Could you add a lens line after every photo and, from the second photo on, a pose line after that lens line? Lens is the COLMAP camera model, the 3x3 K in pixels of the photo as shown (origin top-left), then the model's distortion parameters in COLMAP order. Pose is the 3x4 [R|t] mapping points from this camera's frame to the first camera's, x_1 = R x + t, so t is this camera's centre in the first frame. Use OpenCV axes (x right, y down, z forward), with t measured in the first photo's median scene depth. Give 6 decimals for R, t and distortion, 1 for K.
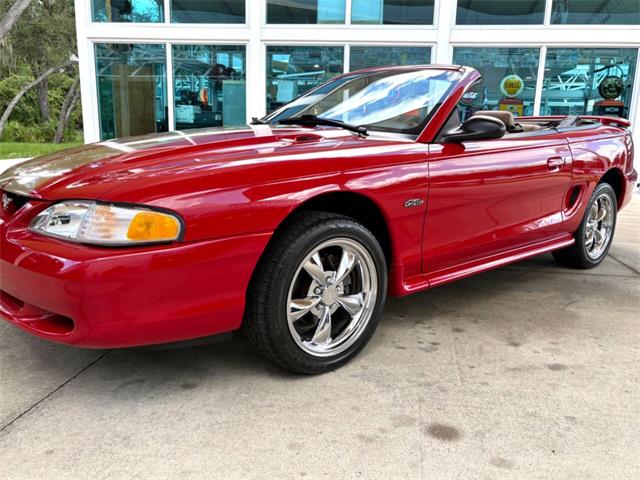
lens RADIAL K [[529.9, 0, 337.3], [0, 529.9, 248.8], [0, 0, 1]] dist [-0.006017, 0.061616]
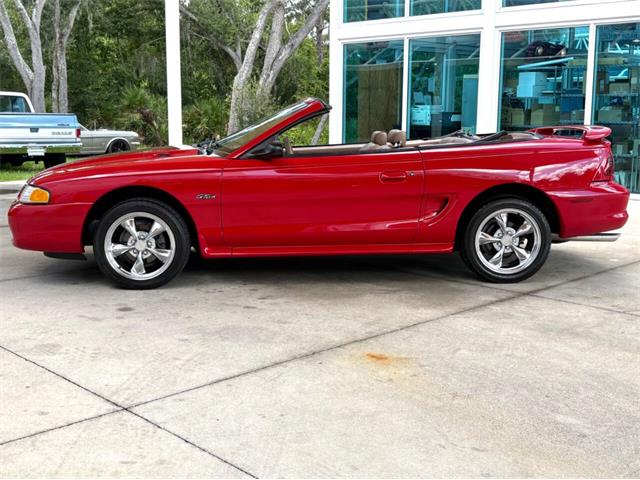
lens RADIAL K [[860.2, 0, 326.5], [0, 860.2, 240.6], [0, 0, 1]] dist [0.145499, -0.561792]
pose [[0.783663, 0.068144, -0.617438, 1.758507], [-0.118032, 0.992192, -0.040304, 0.091464], [0.609870, 0.104462, 0.785587, -0.680921]]
